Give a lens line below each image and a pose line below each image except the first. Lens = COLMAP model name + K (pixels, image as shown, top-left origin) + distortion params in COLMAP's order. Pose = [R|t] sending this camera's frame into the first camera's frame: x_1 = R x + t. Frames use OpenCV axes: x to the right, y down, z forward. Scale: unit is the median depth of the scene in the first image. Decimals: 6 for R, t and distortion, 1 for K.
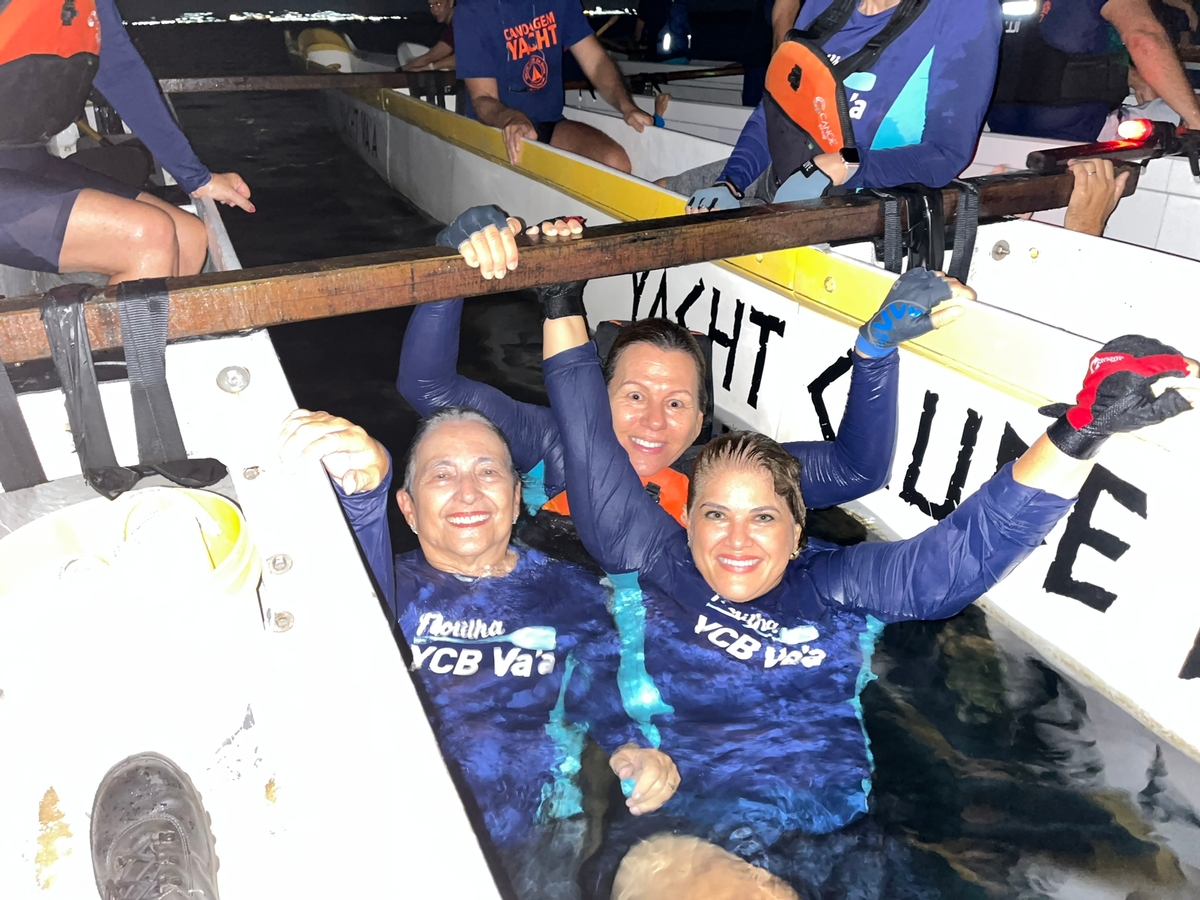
lens RADIAL K [[885.6, 0, 593.8], [0, 885.6, 442.9], [0, 0, 1]] dist [0.048858, -0.084905]
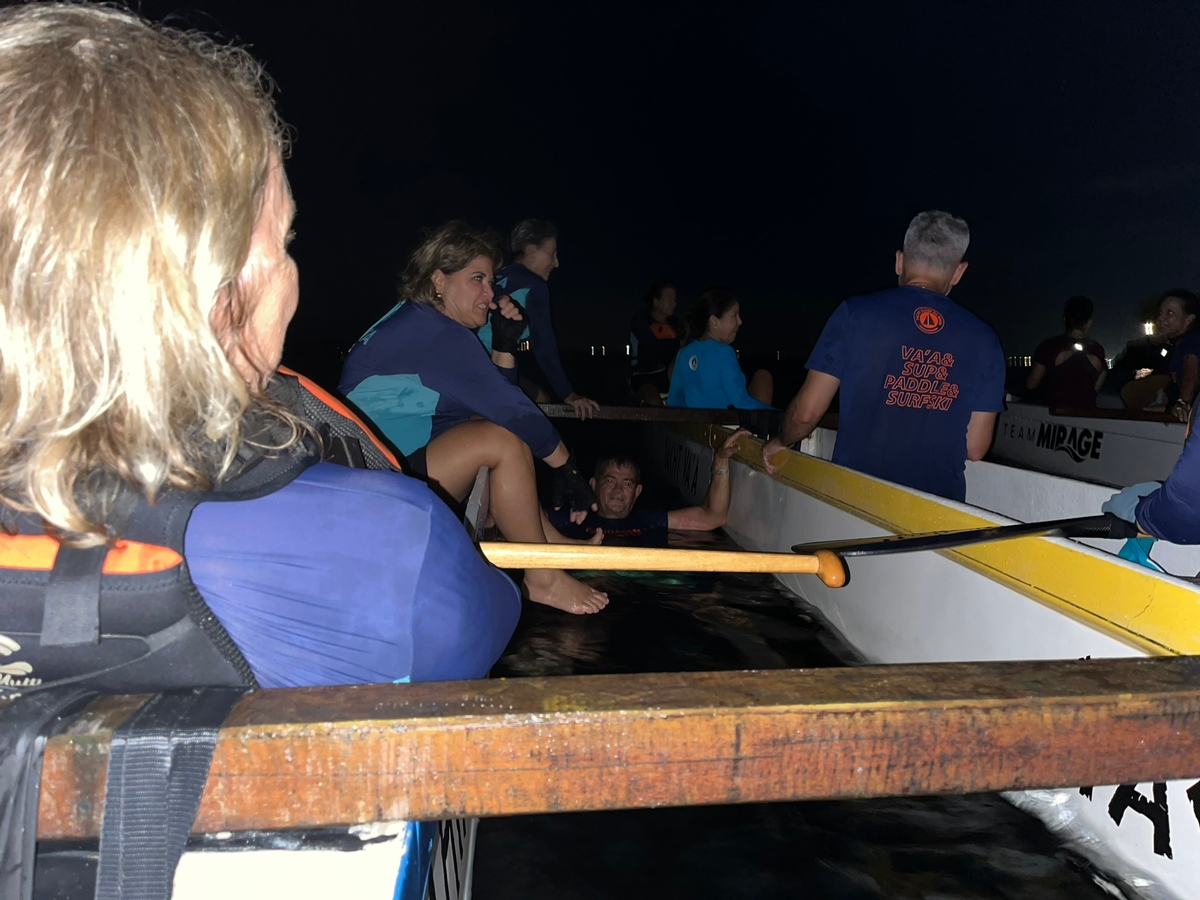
lens RADIAL K [[877.8, 0, 606.4], [0, 877.8, 422.7], [0, 0, 1]] dist [0.095669, -0.133826]
pose [[0.944224, 0.039315, -0.326949, -0.115441], [-0.162708, 0.918887, -0.359405, -0.149454], [0.286299, 0.392556, 0.874032, 0.481747]]
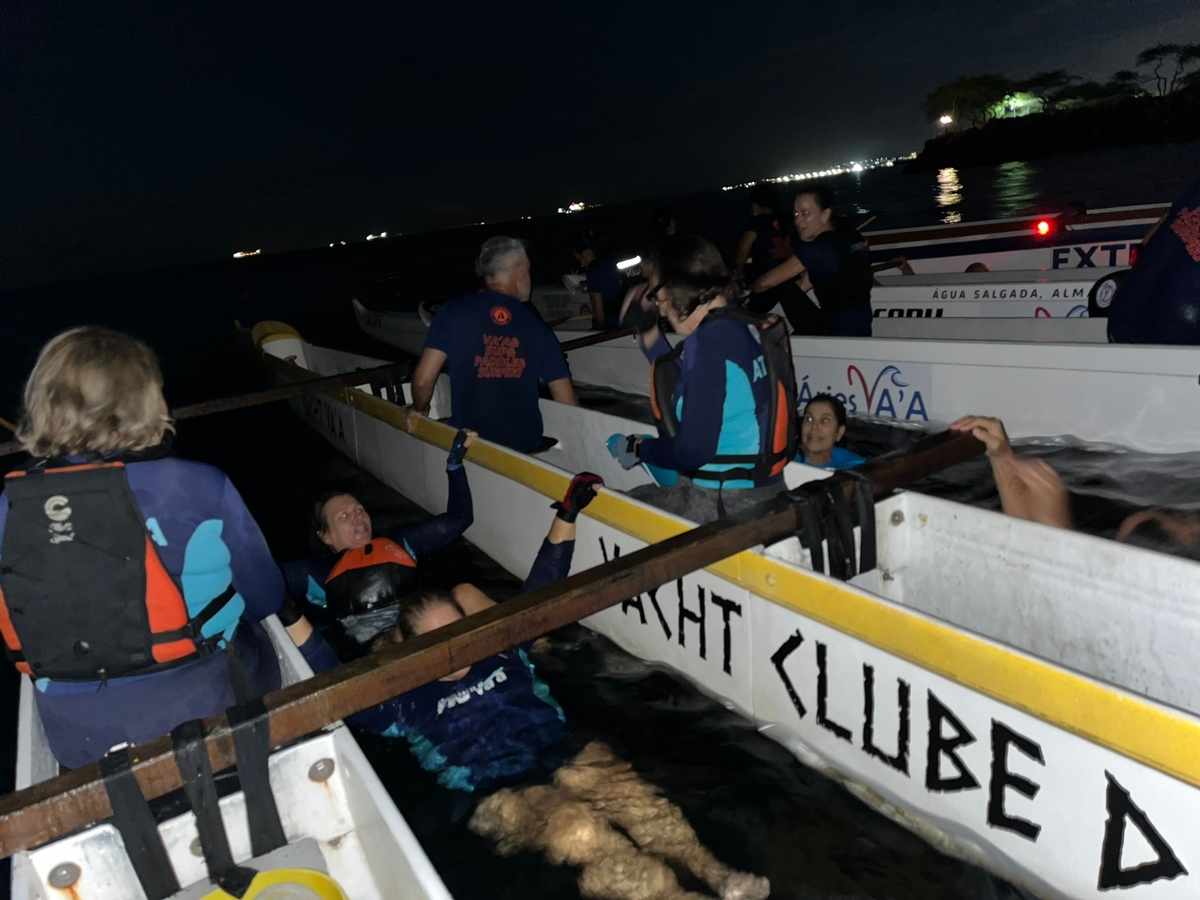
lens RADIAL K [[879.7, 0, 600.0], [0, 879.7, 450.0], [0, 0, 1]] dist [0.075909, -0.107061]
pose [[0.985676, -0.153563, 0.069725, -0.034063], [0.164301, 0.967635, -0.191541, -0.172939], [-0.038055, 0.200254, 0.979005, -0.274959]]
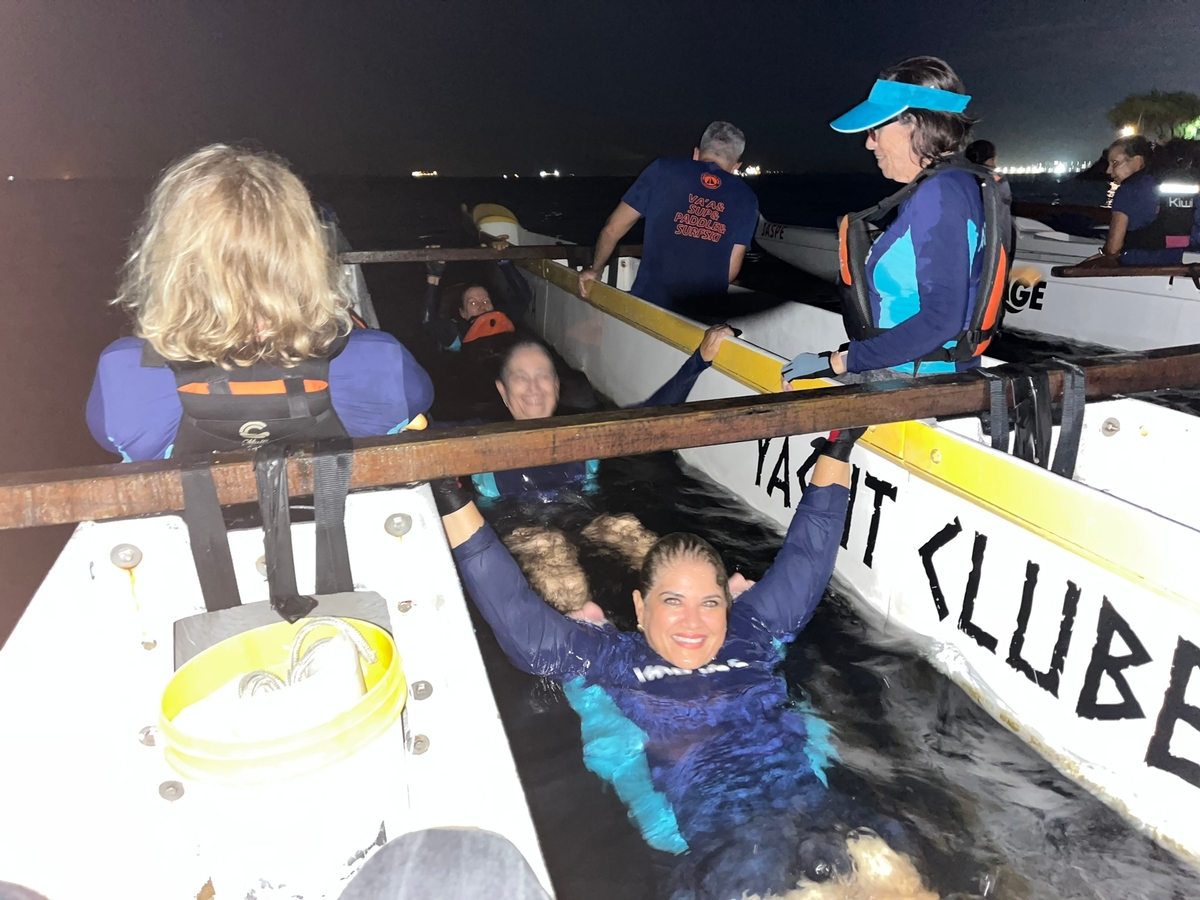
lens RADIAL K [[888.9, 0, 622.8], [0, 888.9, 438.6], [0, 0, 1]] dist [0.046562, -0.069590]
pose [[0.991216, 0.028097, -0.129231, 0.032426], [-0.049212, 0.985360, -0.163232, -0.004498], [0.122753, 0.168158, 0.978087, -0.115371]]
